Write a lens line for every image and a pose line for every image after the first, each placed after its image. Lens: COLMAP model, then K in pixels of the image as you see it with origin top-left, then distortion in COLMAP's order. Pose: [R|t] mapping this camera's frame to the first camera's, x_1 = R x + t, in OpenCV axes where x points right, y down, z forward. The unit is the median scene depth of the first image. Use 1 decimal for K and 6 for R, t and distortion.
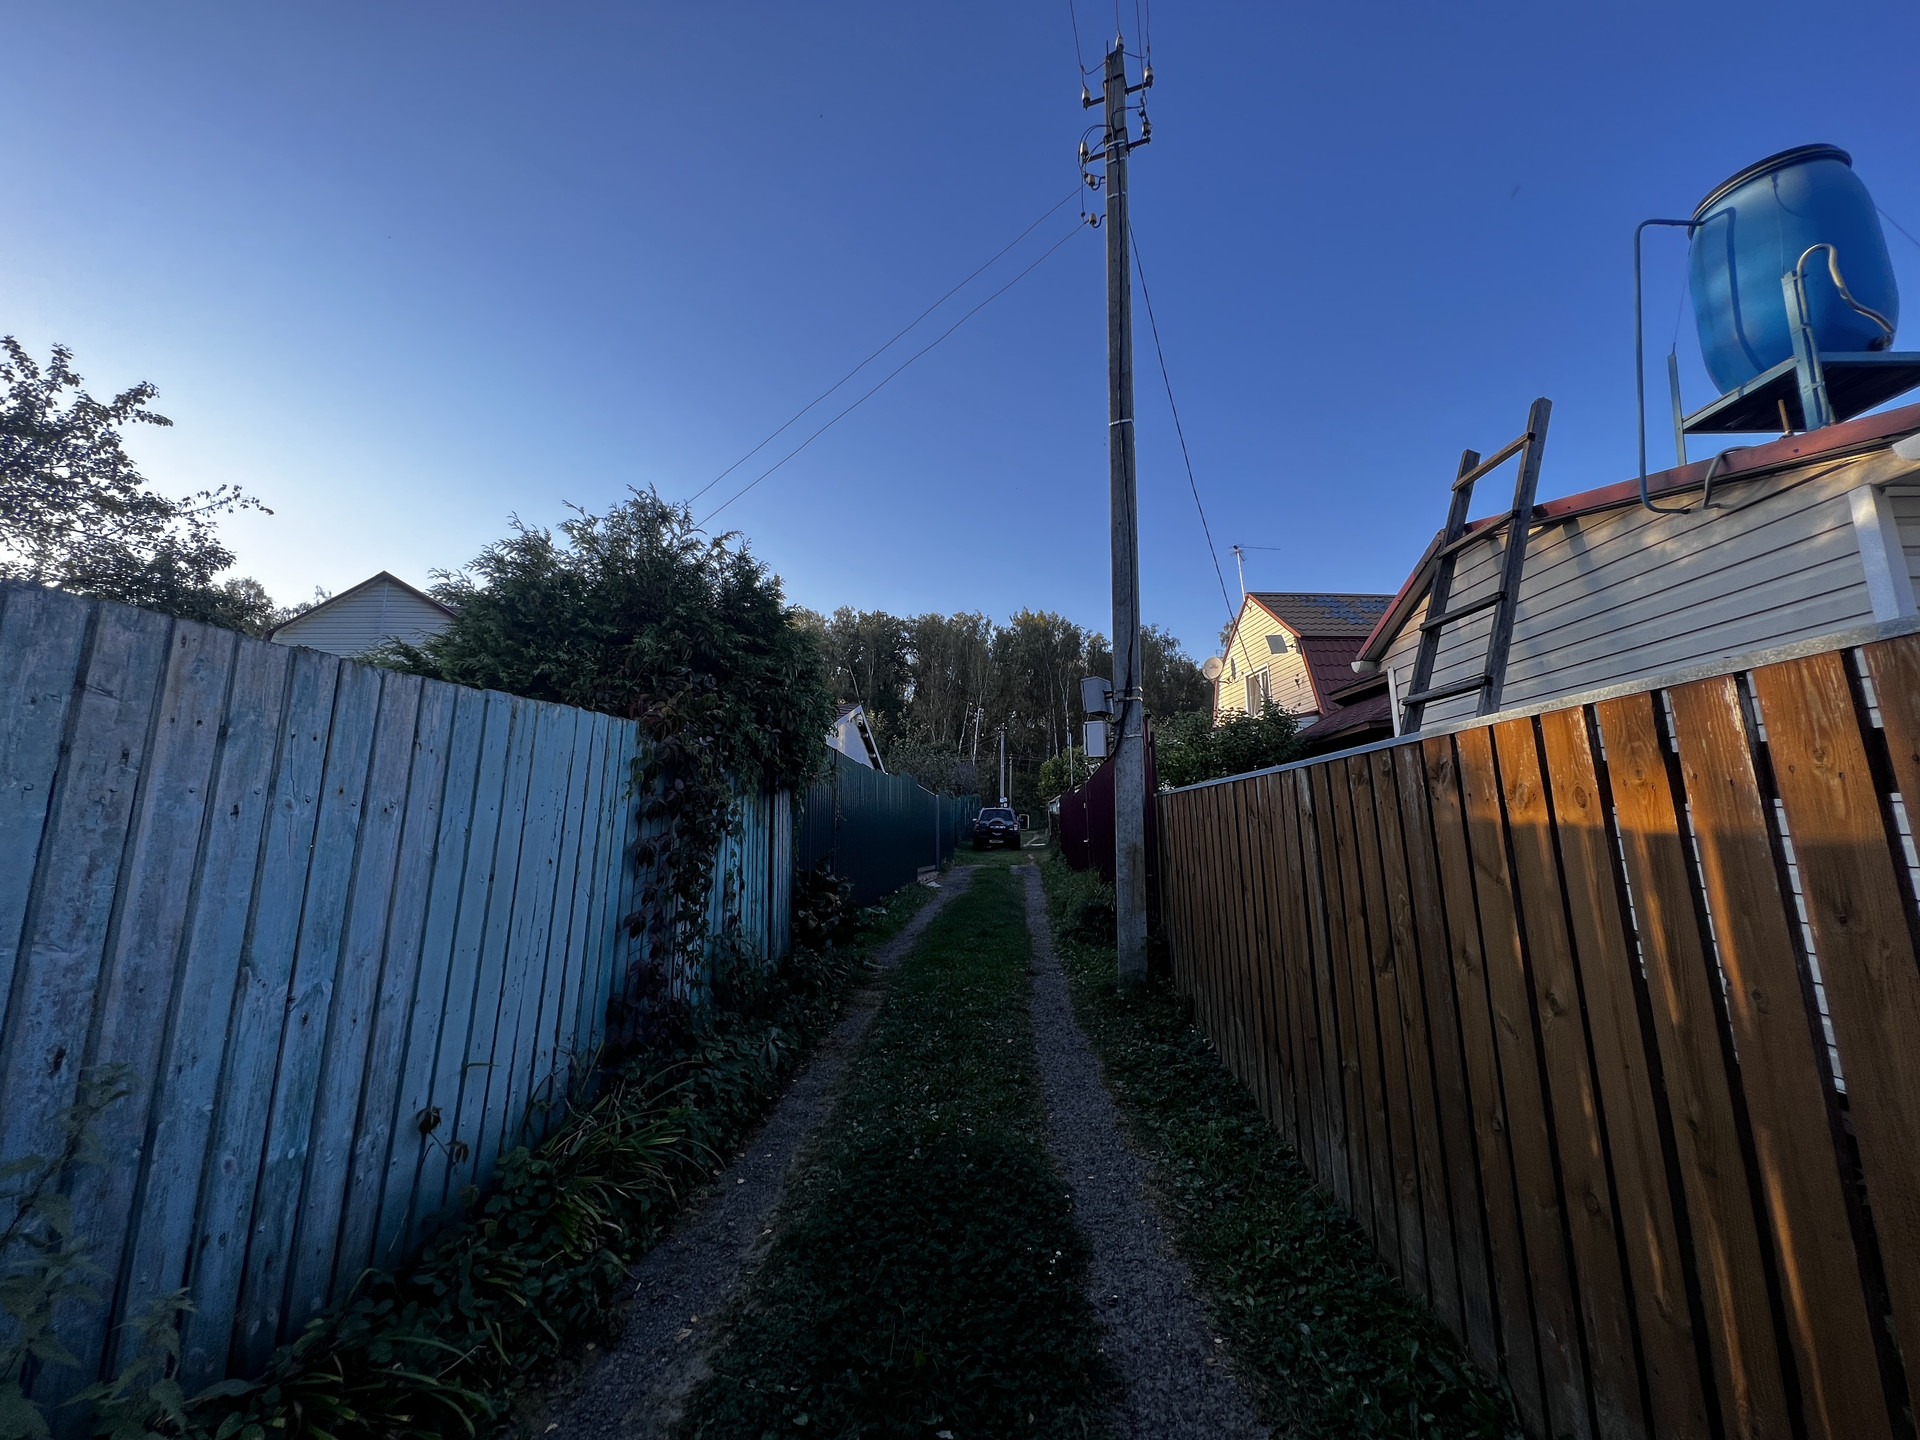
lens RADIAL K [[769.3, 0, 960.5], [0, 769.3, 724.9], [0, 0, 1]] dist [-0.001439, 0.000111]
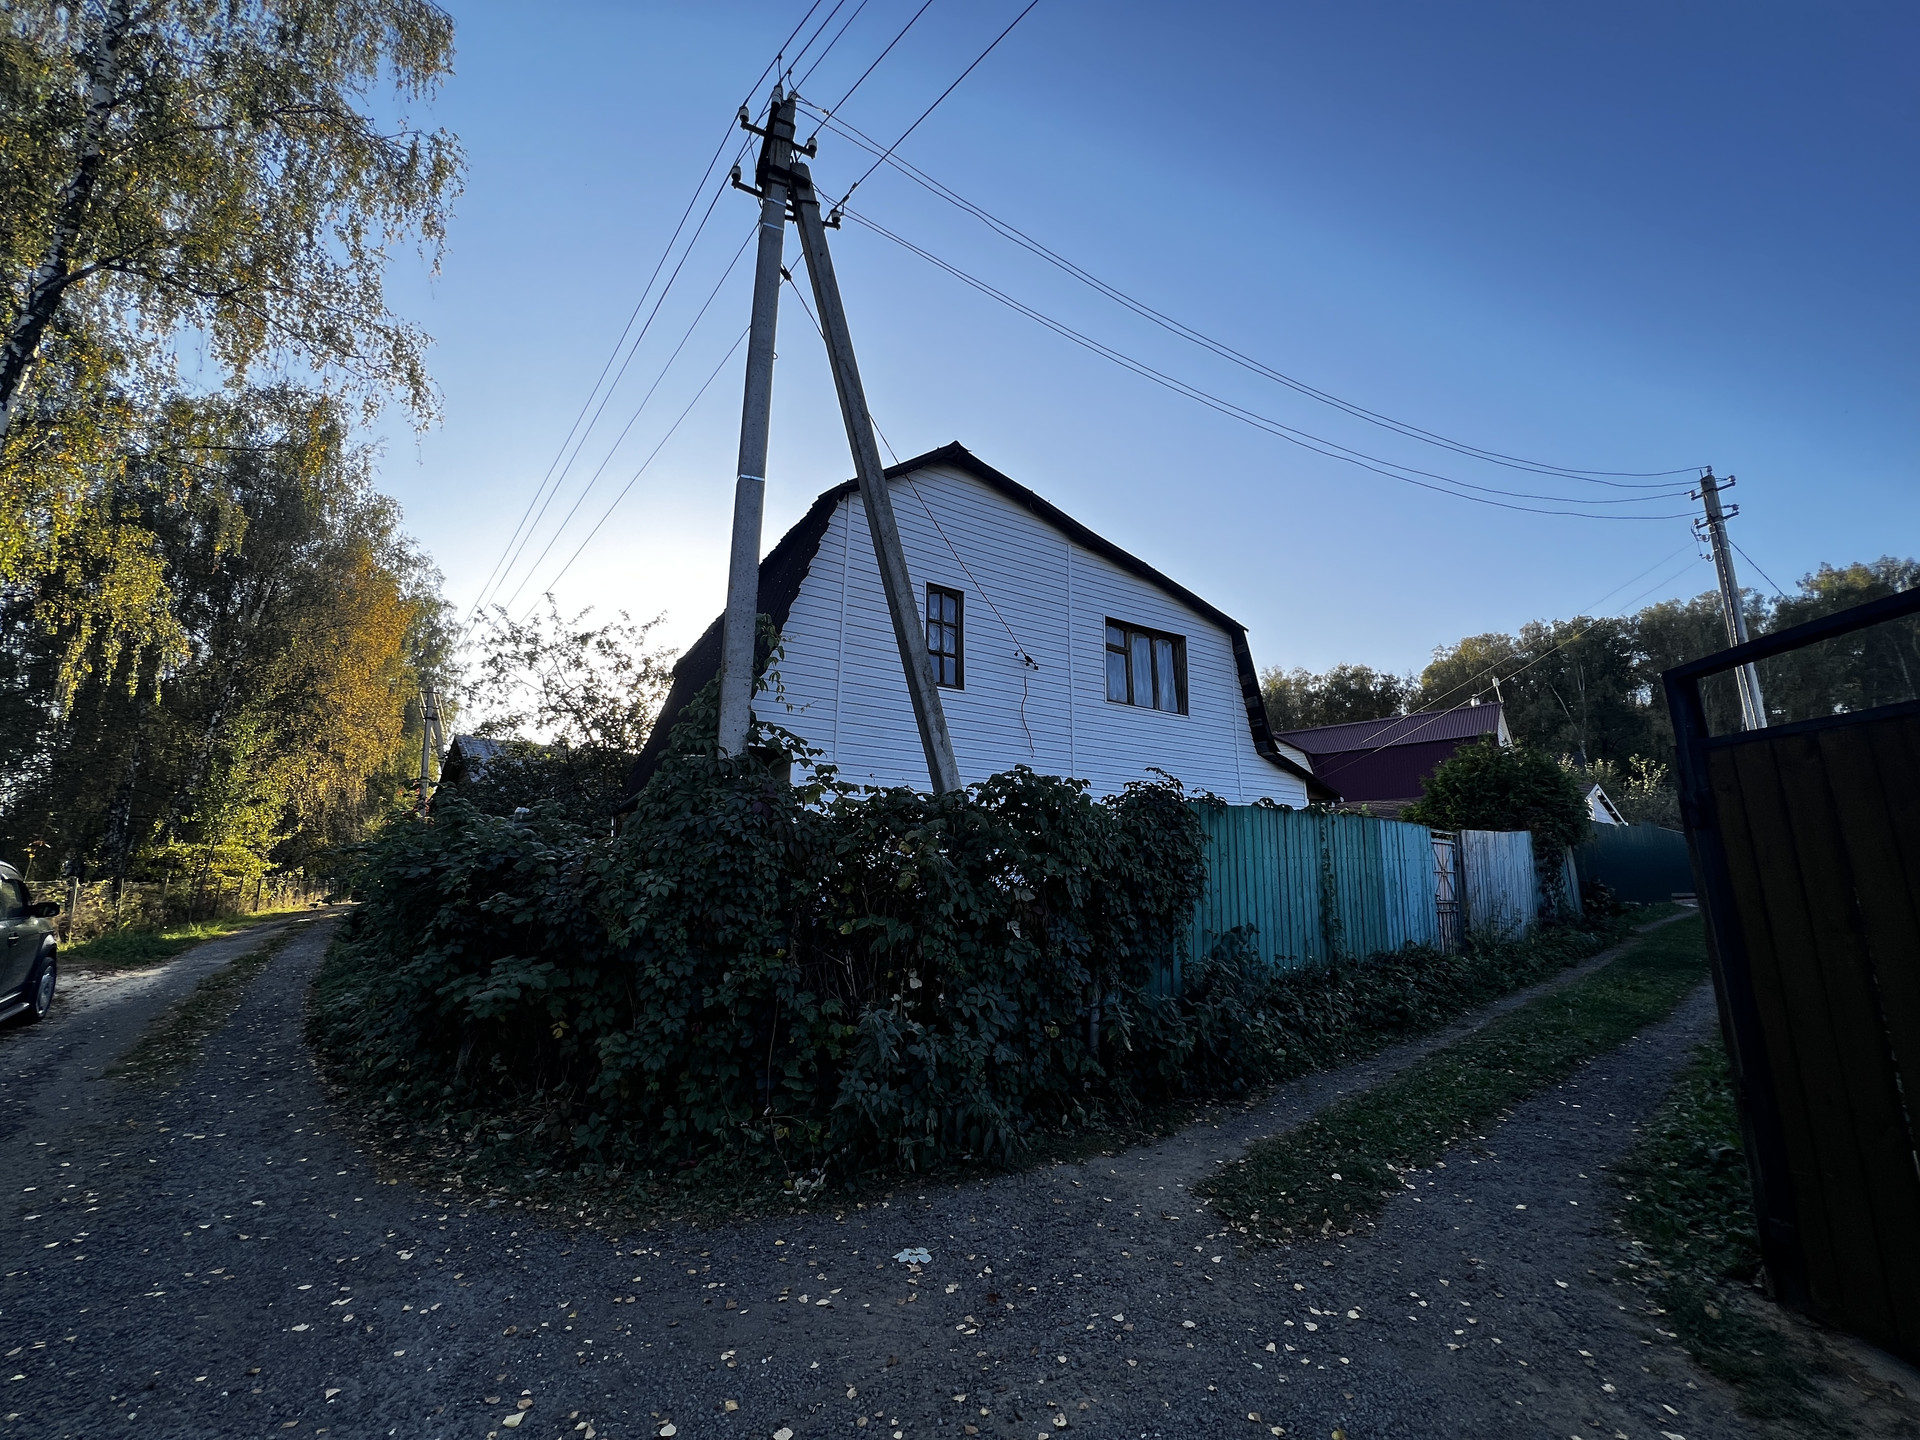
lens RADIAL K [[769.3, 0, 960.5], [0, 769.3, 724.9], [0, 0, 1]] dist [-0.001439, 0.000111]
pose [[0.689789, -0.139840, -0.710377, 0.040801], [0.105085, 0.990117, -0.092868, -0.051683], [0.716343, -0.010591, 0.697668, -0.396270]]
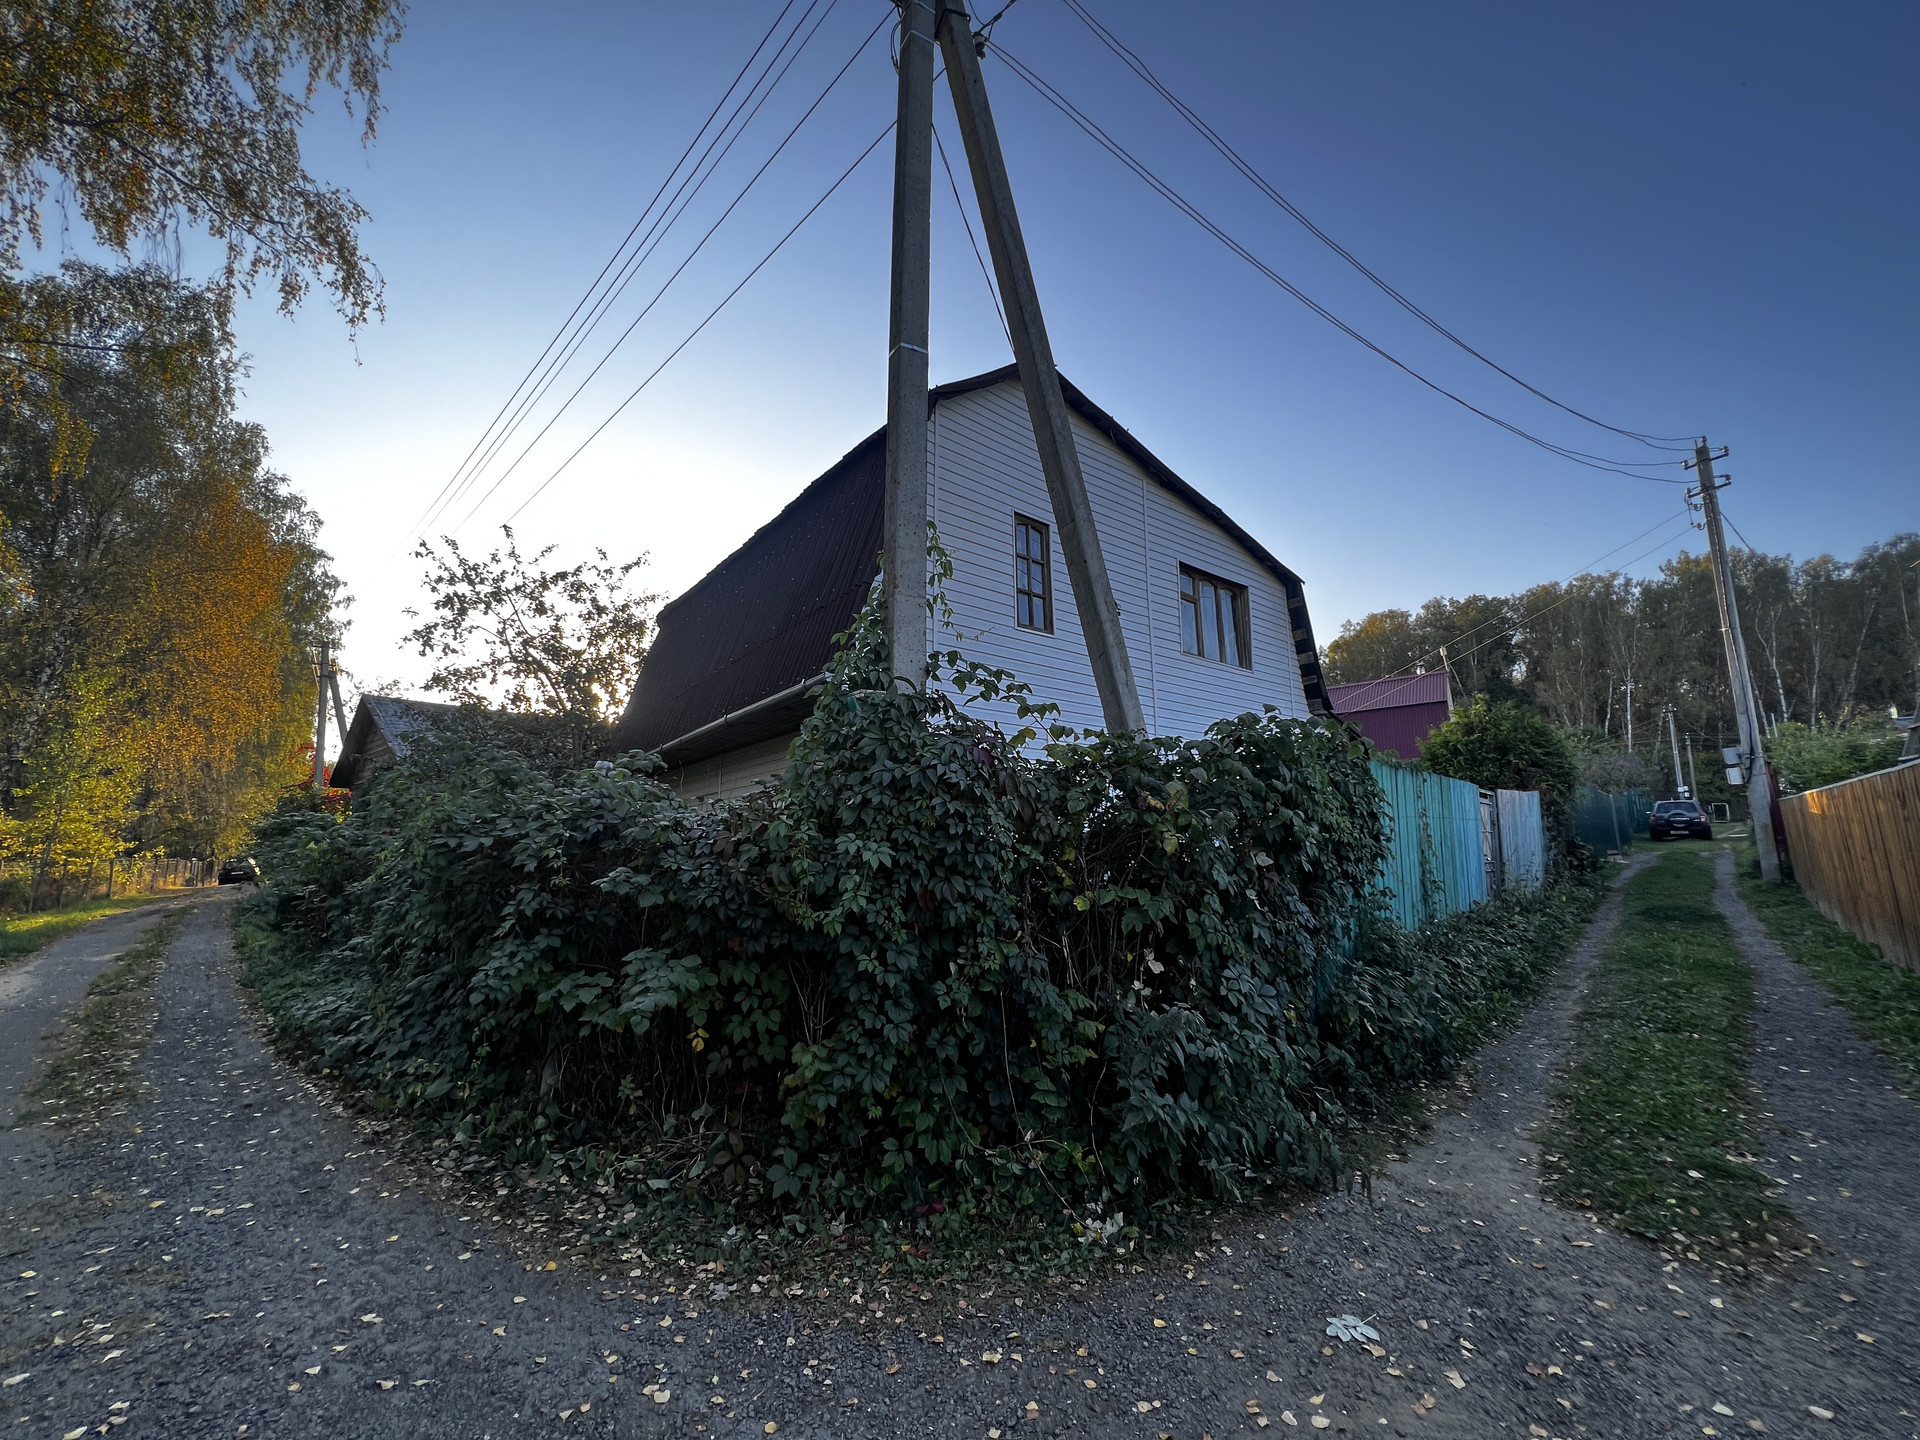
lens RADIAL K [[771.2, 0, 963.0], [0, 771.2, 720.5], [0, 0, 1]] dist [-0.002648, 0.000450]
pose [[0.766705, -0.113966, -0.631803, -0.021676], [0.108030, 0.992987, -0.048021, -0.053525], [0.632845, -0.031435, 0.773640, -0.413630]]
